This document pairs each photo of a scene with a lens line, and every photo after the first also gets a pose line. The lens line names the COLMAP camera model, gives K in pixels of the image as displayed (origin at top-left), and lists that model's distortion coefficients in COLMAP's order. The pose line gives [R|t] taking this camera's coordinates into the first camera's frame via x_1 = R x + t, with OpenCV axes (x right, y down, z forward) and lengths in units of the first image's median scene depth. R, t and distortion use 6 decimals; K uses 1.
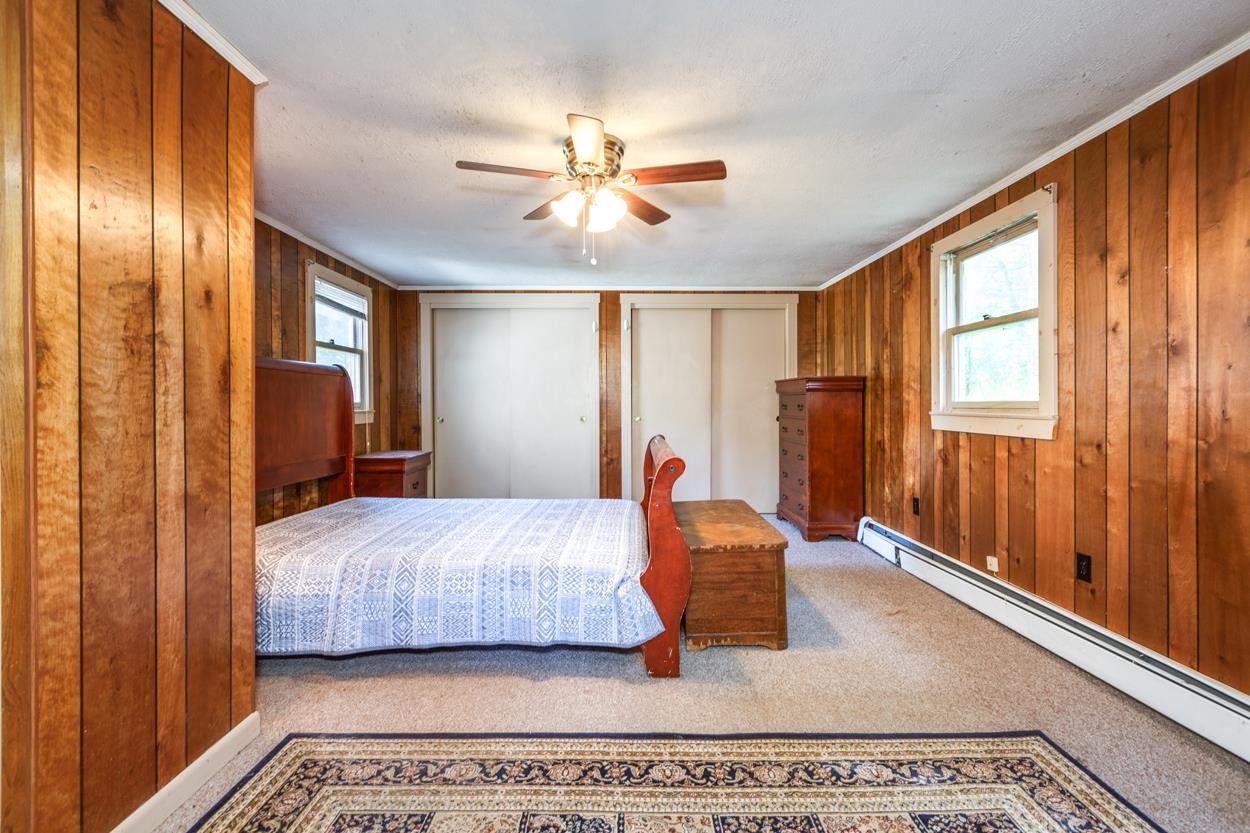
lens RADIAL K [[560.2, 0, 622.2], [0, 560.2, 405.4], [0, 0, 1]] dist [0.006807, -0.002412]
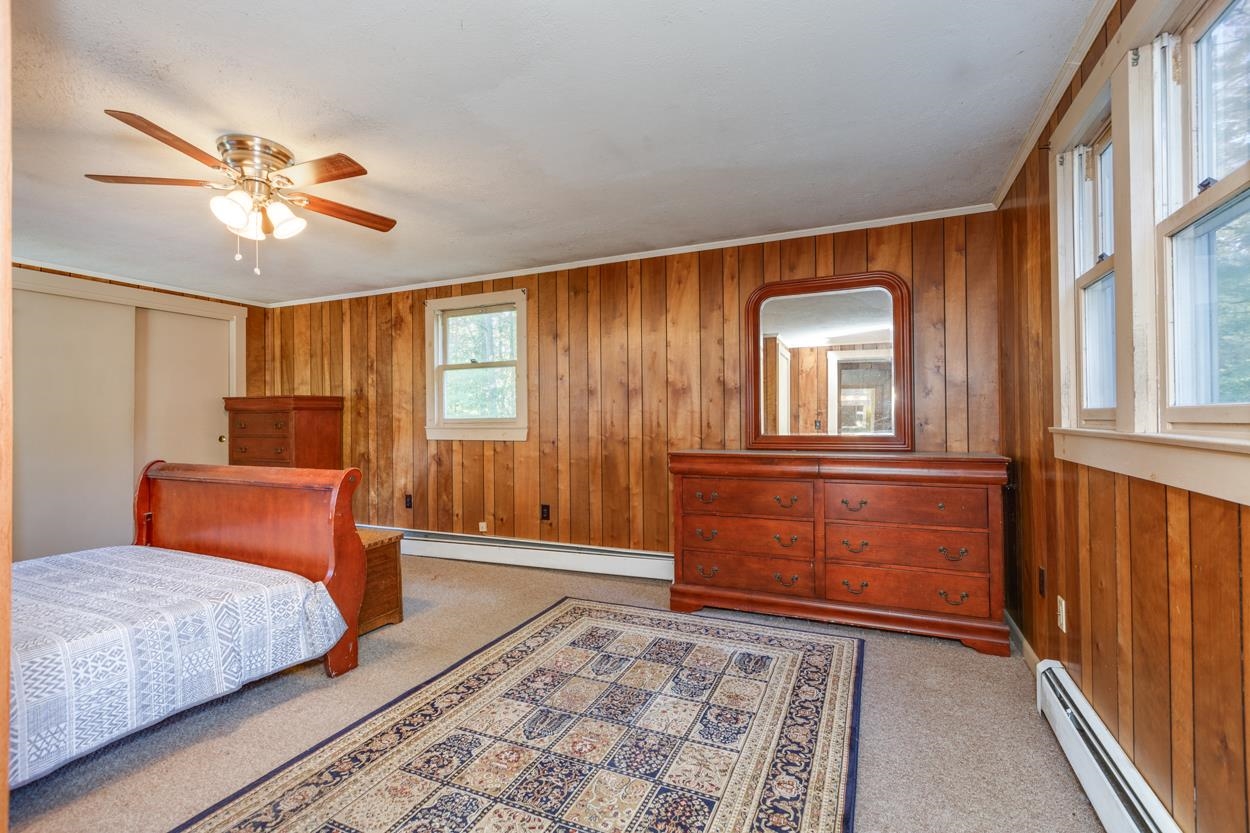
lens RADIAL K [[560.2, 0, 627.5], [0, 560.2, 411.8], [0, 0, 1]] dist [0.006807, -0.002412]
pose [[0.405210, 0.007114, 0.914196, -0.696264], [0.013354, 0.999817, -0.013699, 0.001874], [-0.914126, 0.017759, 0.405041, 0.051343]]
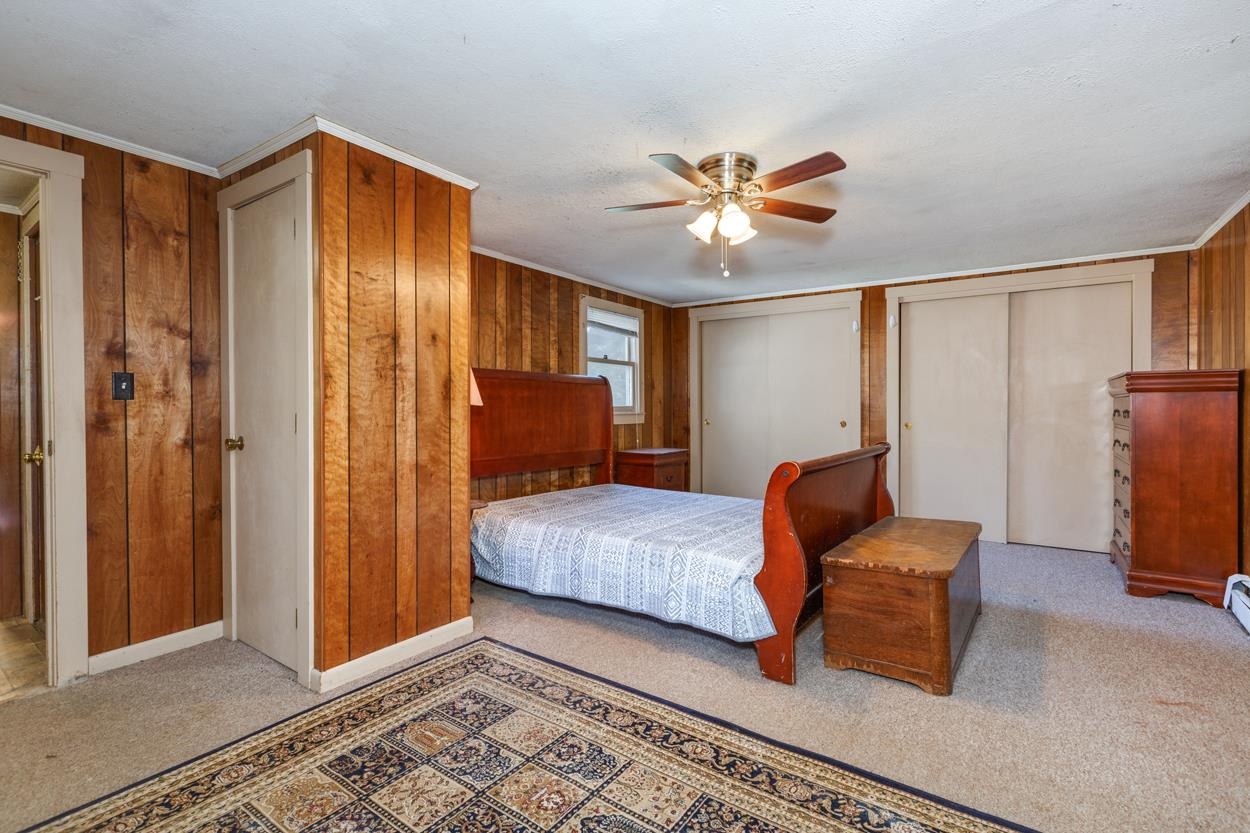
lens RADIAL K [[560.2, 0, 633.6], [0, 560.2, 410.0], [0, 0, 1]] dist [0.006807, -0.002412]
pose [[0.821638, 0.005919, -0.569978, 0.433254], [-0.004776, 0.999982, 0.003499, -0.002366], [0.569989, -0.000153, 0.821652, 0.030471]]
